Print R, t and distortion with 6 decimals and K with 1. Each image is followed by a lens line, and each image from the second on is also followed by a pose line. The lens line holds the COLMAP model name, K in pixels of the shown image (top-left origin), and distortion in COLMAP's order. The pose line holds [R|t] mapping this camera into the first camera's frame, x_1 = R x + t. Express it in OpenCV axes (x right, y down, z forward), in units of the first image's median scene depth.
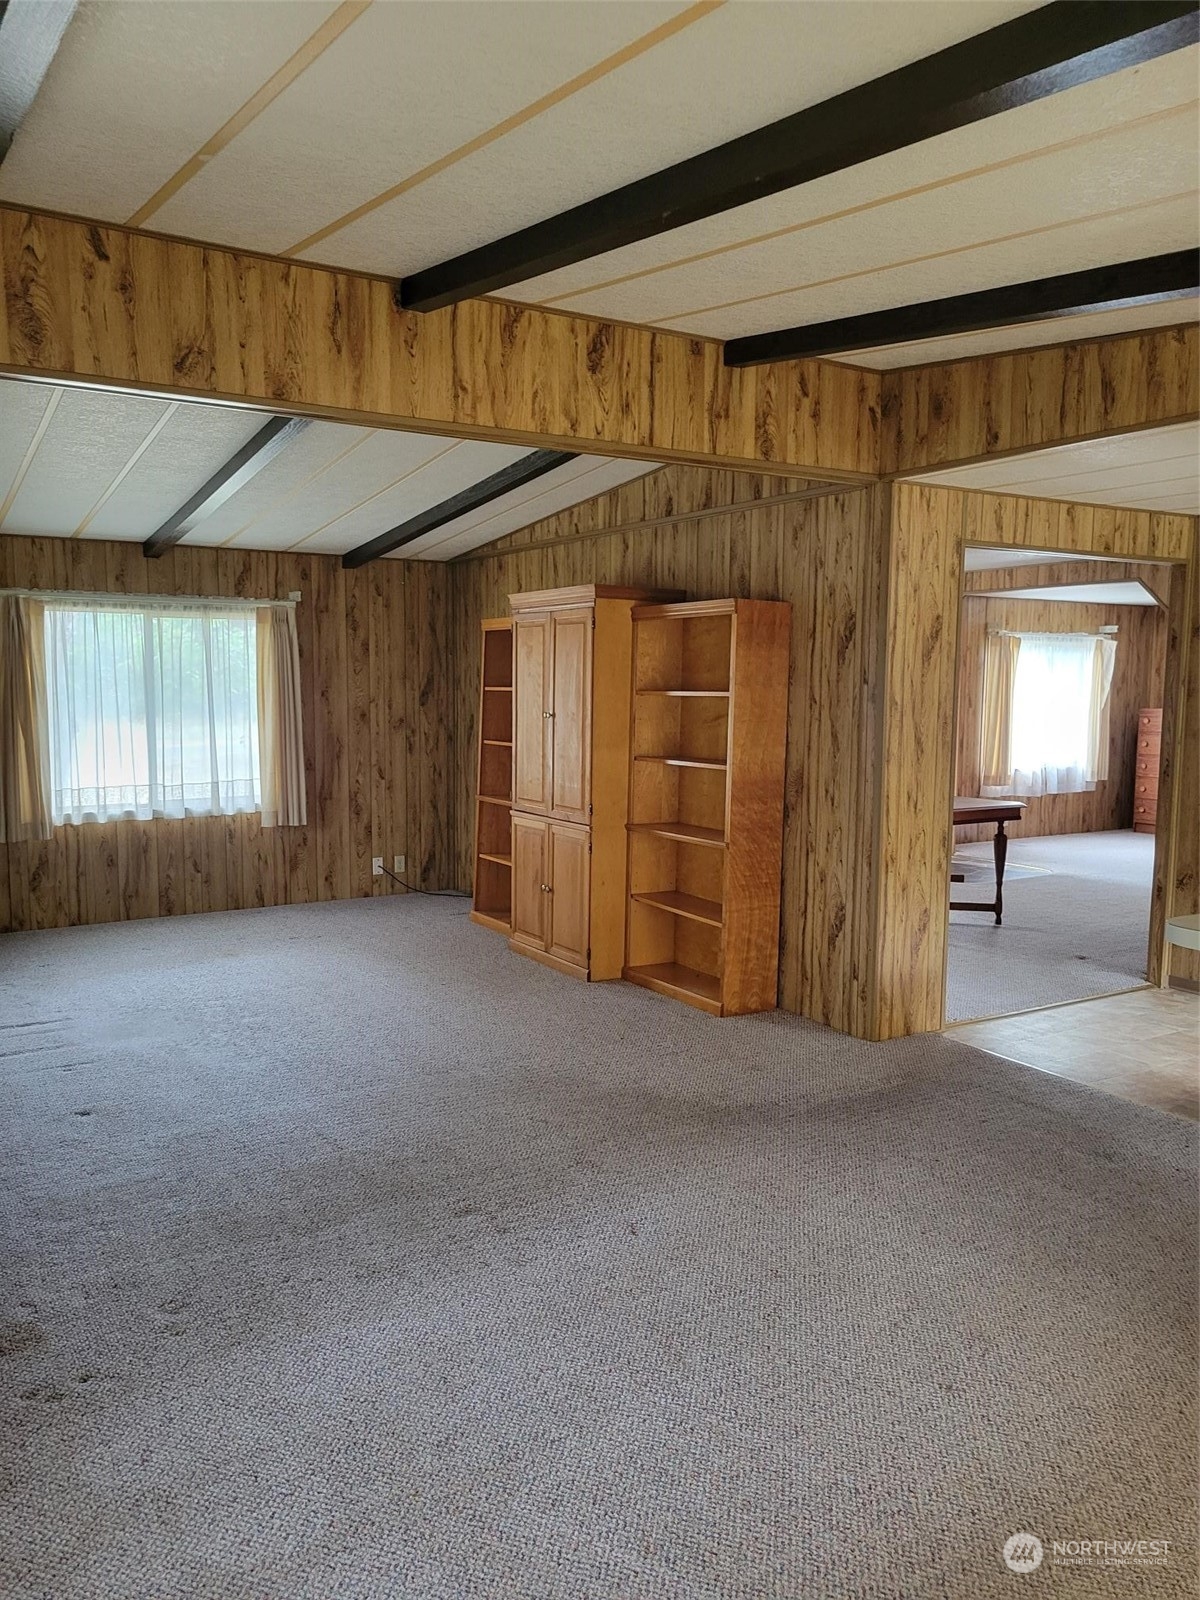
lens RADIAL K [[1187.5, 0, 596.9], [0, 1187.5, 798.9], [0, 0, 1]] dist [0.053880, -0.046141]
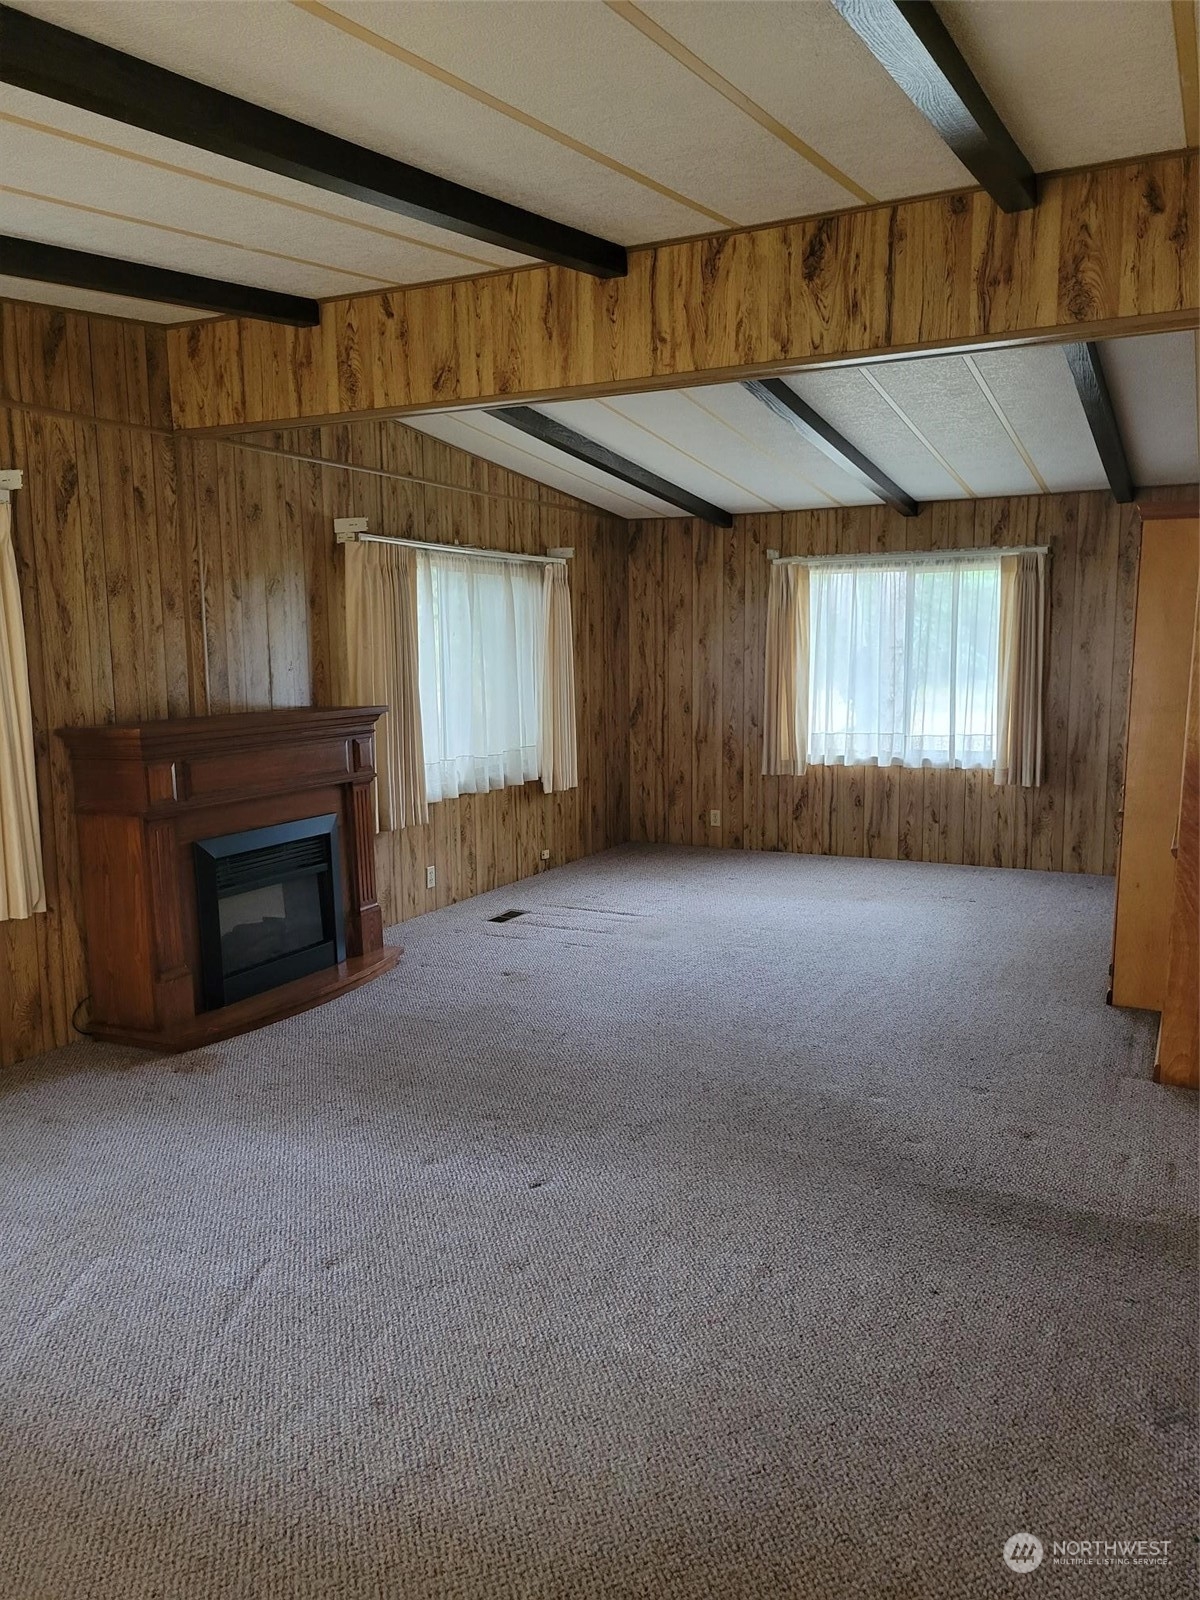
lens RADIAL K [[1187.5, 0, 596.9], [0, 1187.5, 798.9], [0, 0, 1]] dist [0.053880, -0.046141]
pose [[0.531466, 0.103009, -0.840793, 0.598671], [-0.072307, 0.994473, 0.076132, -0.025015], [0.843988, 0.020333, 0.535976, 0.337626]]
